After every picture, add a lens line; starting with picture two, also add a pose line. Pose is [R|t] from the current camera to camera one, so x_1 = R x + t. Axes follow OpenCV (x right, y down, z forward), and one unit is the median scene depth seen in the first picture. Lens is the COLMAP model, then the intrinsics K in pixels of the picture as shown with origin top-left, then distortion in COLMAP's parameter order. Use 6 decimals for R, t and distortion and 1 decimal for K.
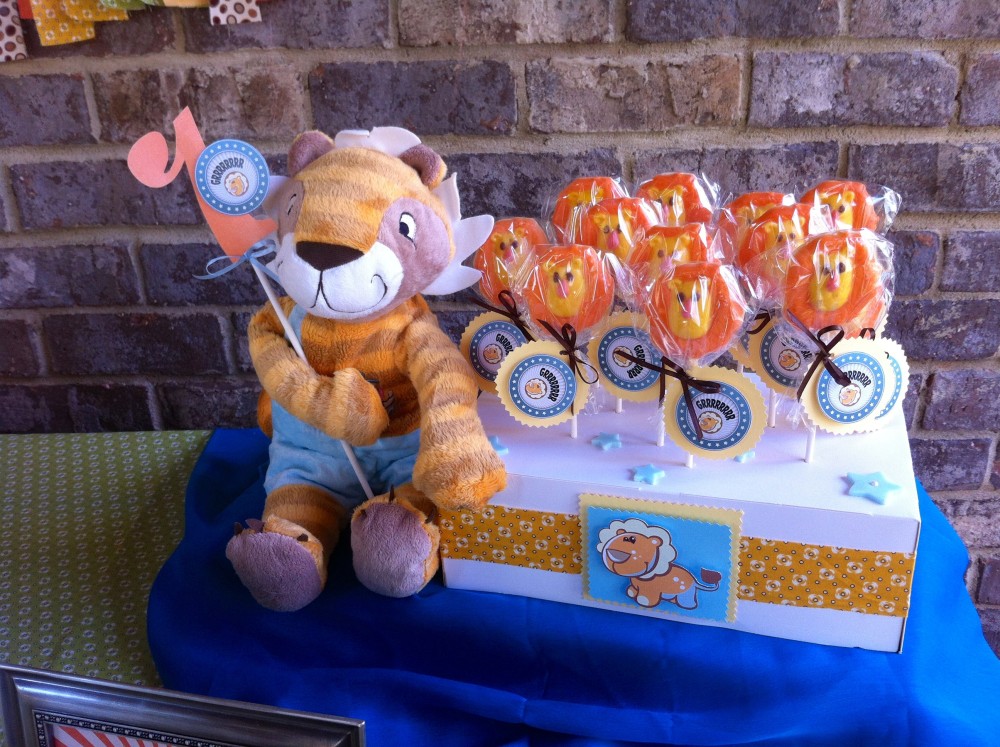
lens RADIAL K [[965.4, 0, 500.0], [0, 965.4, 373.5], [0, 0, 1]] dist [0.110819, -0.344340]
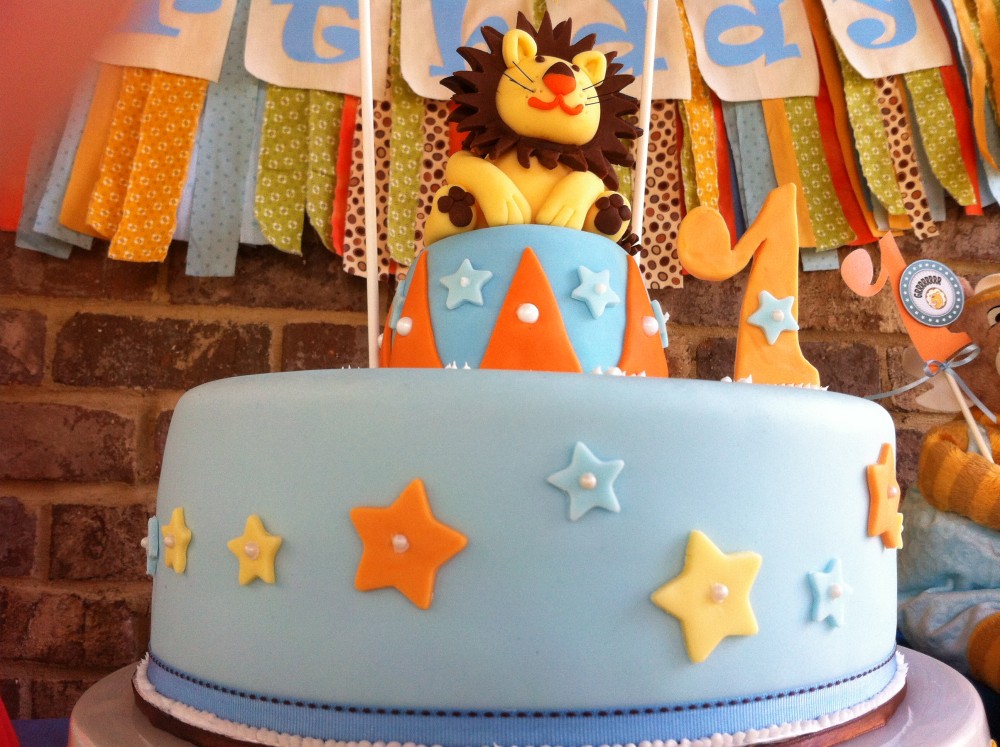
lens RADIAL K [[965.4, 0, 500.0], [0, 965.4, 373.5], [0, 0, 1]] dist [0.110819, -0.344340]
pose [[0.982705, 0.062963, 0.174144, -0.602180], [0.036802, 0.855255, -0.516899, 0.264548], [-0.181483, 0.514368, 0.838146, 0.162791]]
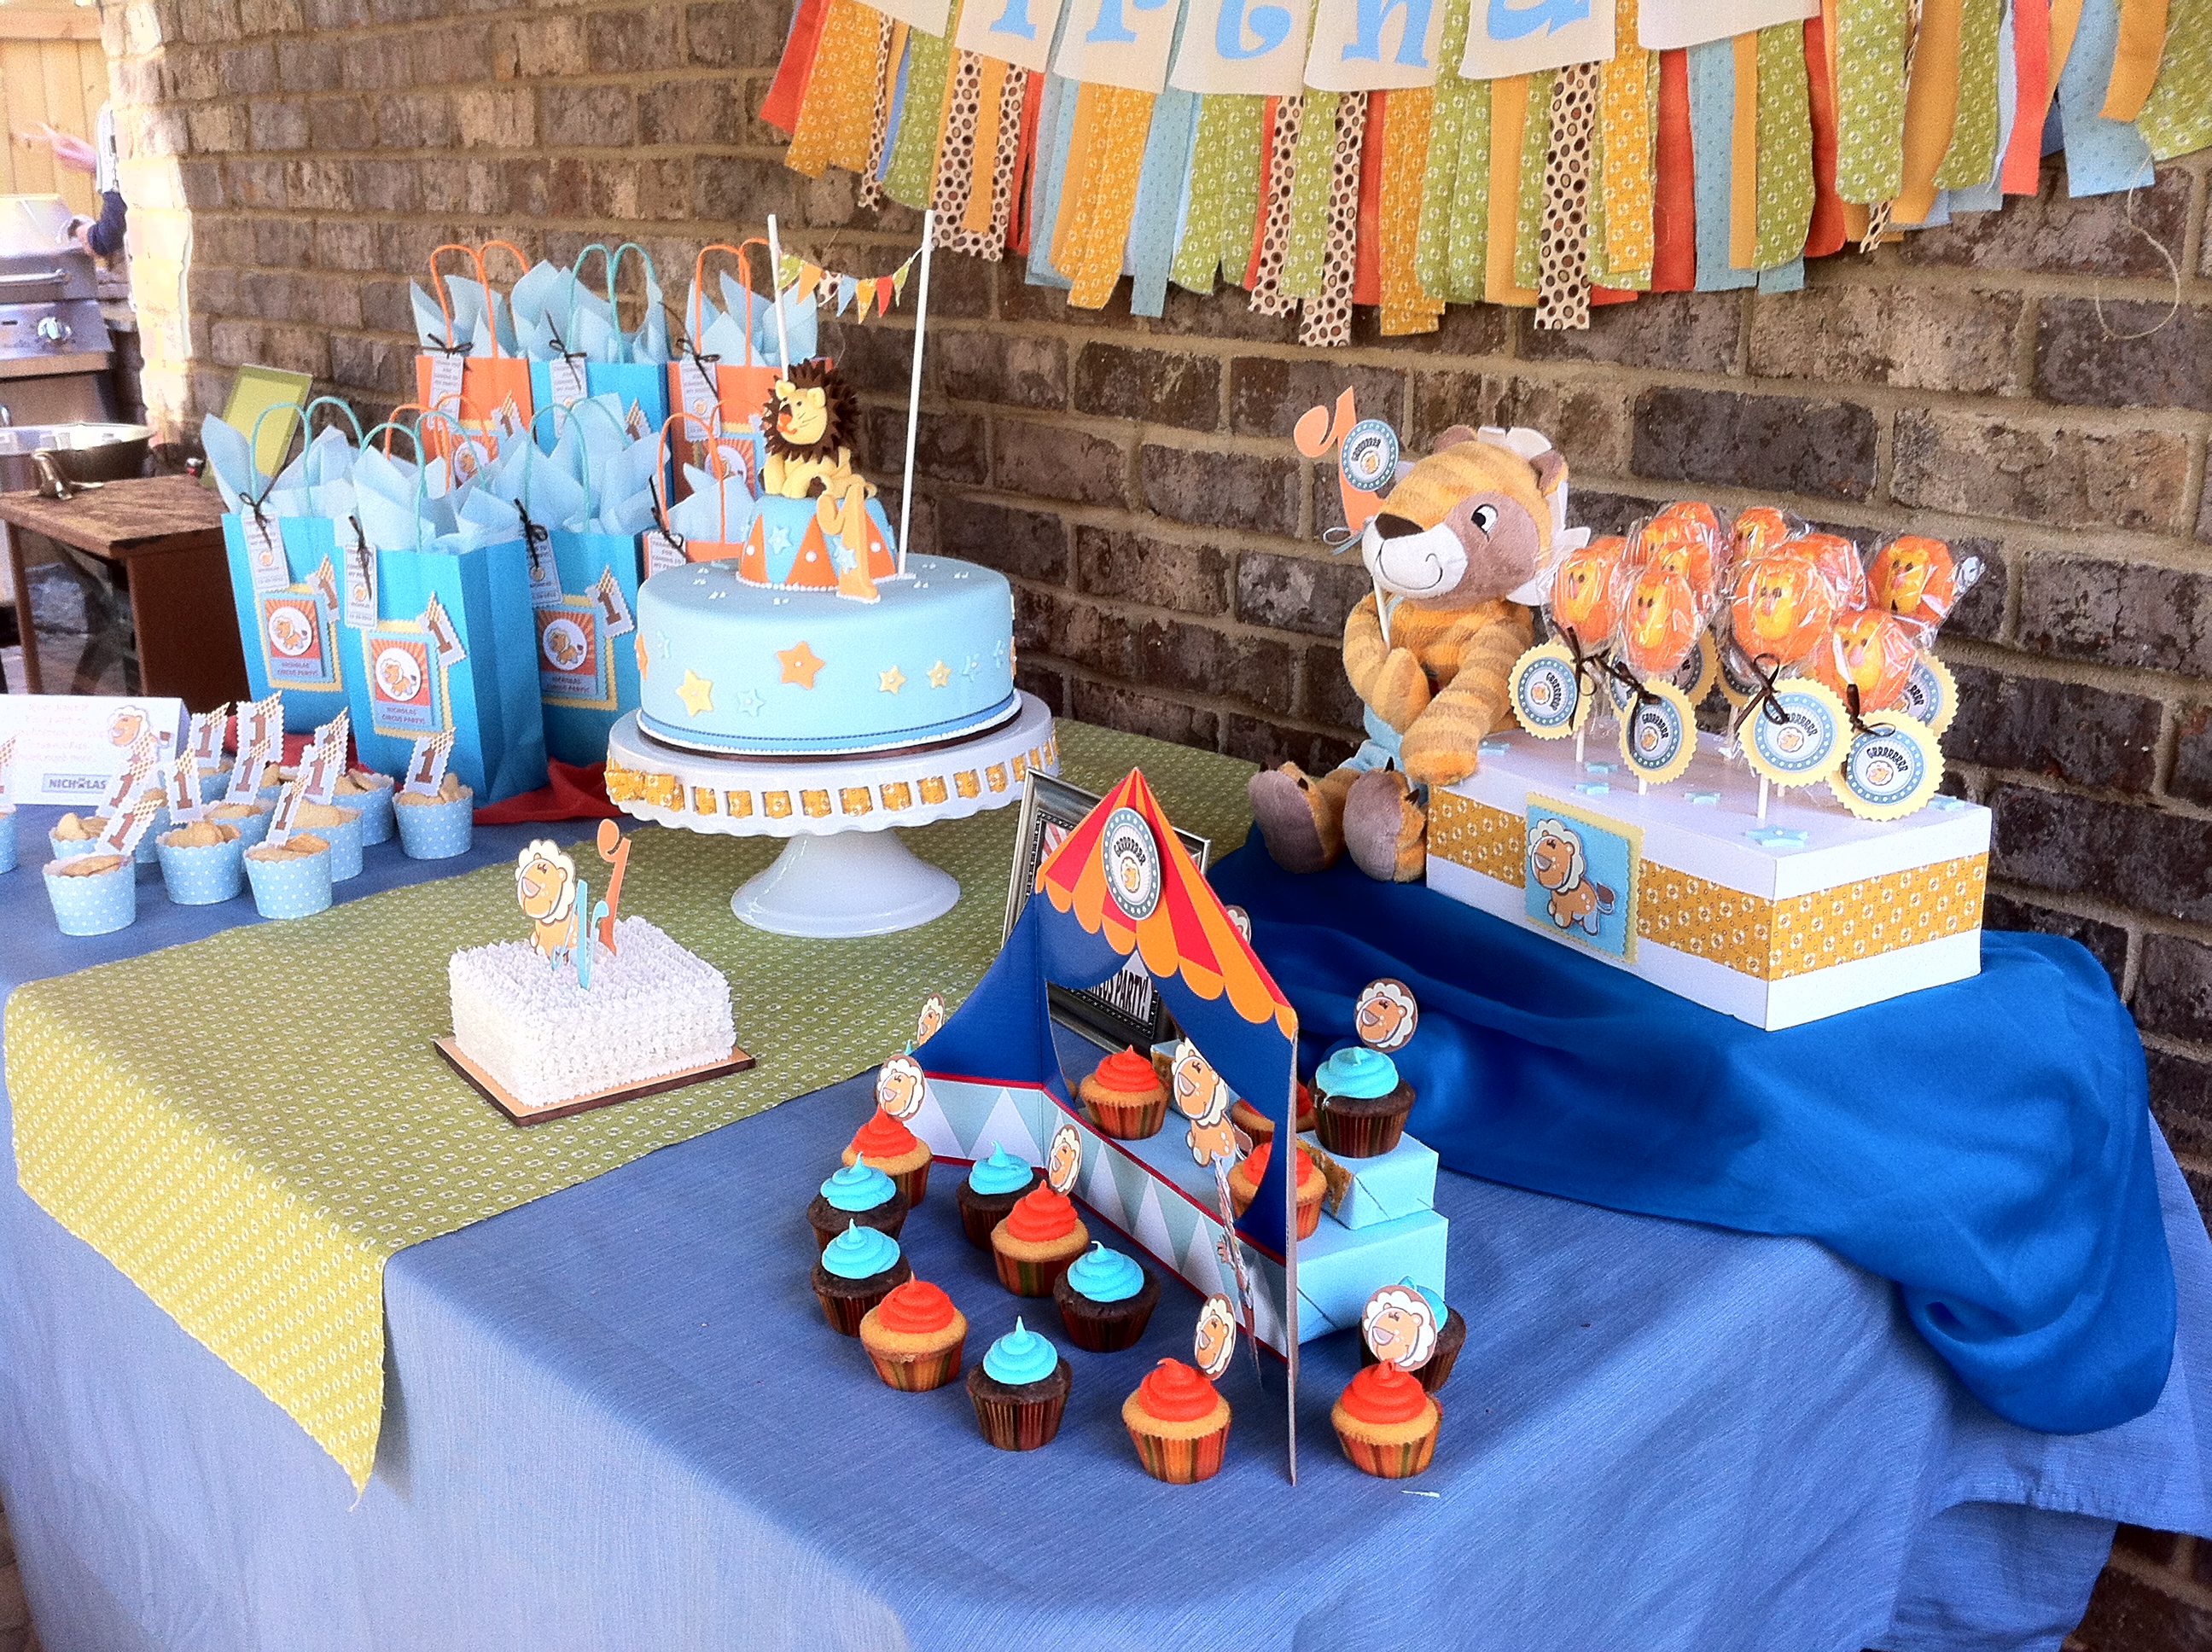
lens RADIAL K [[2135.4, 0, 1106.0], [0, 2135.4, 826.0], [0, 0, 1]] dist [0.110819, -0.344340]
pose [[0.727408, 0.231464, -0.645989, 0.728996], [-0.316153, 0.948571, -0.016118, 0.201224], [0.609036, 0.215956, 0.763176, -0.563397]]
